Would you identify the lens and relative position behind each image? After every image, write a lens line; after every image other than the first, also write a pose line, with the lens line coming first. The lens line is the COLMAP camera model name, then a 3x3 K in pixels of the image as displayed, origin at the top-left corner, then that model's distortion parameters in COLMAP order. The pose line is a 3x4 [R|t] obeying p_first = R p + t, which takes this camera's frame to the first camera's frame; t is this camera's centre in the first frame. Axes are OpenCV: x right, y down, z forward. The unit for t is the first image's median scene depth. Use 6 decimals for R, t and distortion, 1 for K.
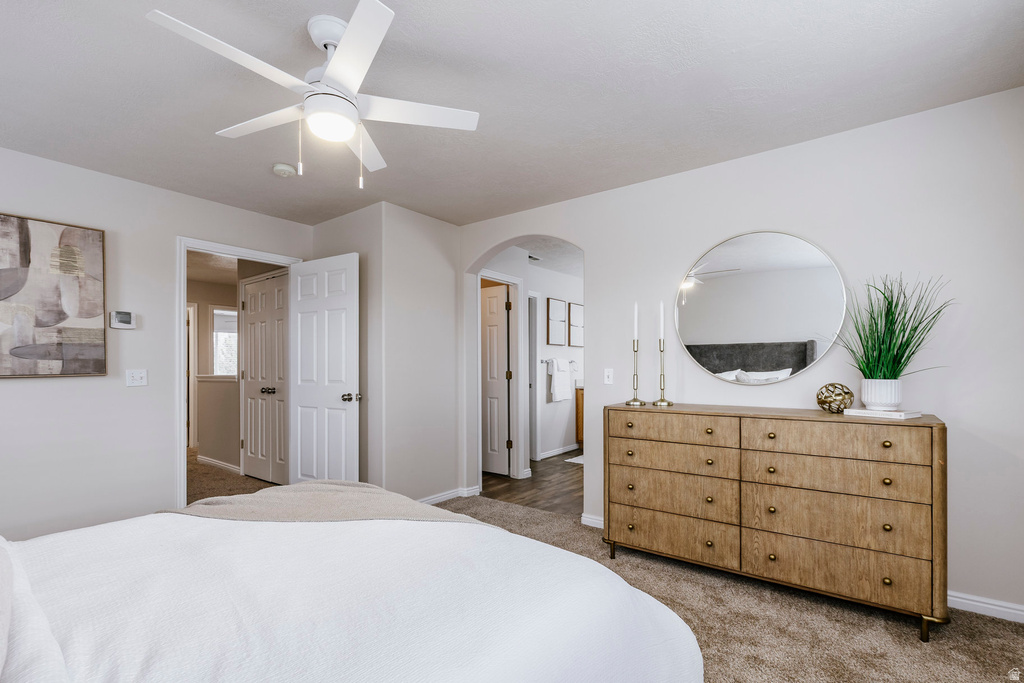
lens RADIAL K [[480.5, 0, 511.3], [0, 480.5, 368.3], [0, 0, 1]] dist [-0.000115, -0.000074]
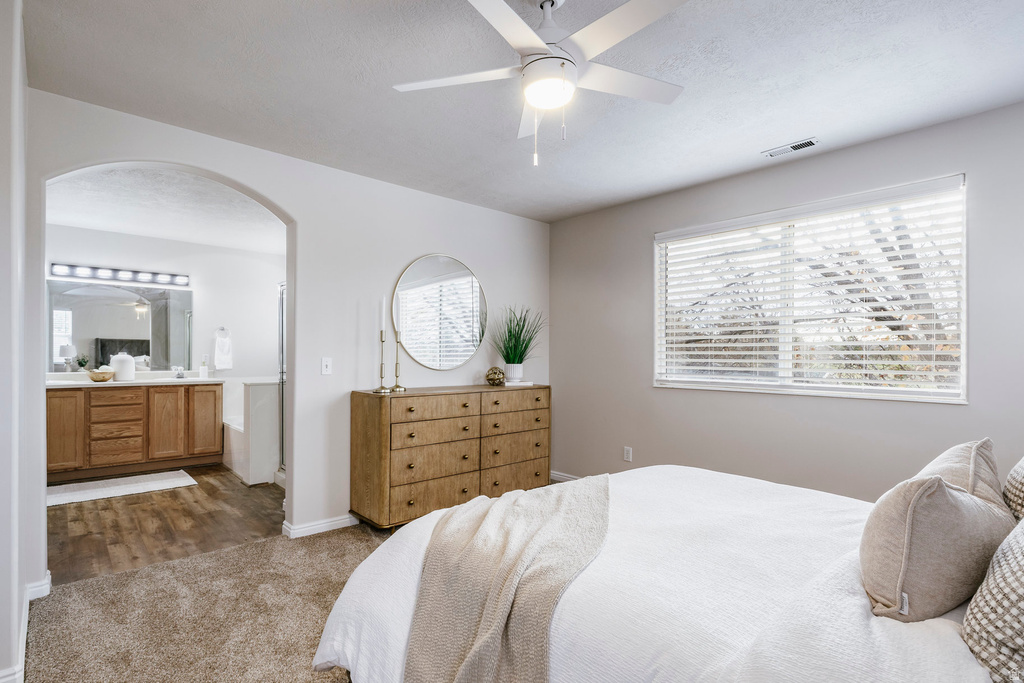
lens RADIAL K [[499.8, 0, 511.3], [0, 499.8, 353.8], [0, 0, 1]] dist [-0.000914, 0.000200]
pose [[0.171364, 0.004534, 0.985197, -0.922201], [-0.002322, 0.999988, -0.004199, -0.005570], [-0.985205, -0.001568, 0.171372, 0.639212]]
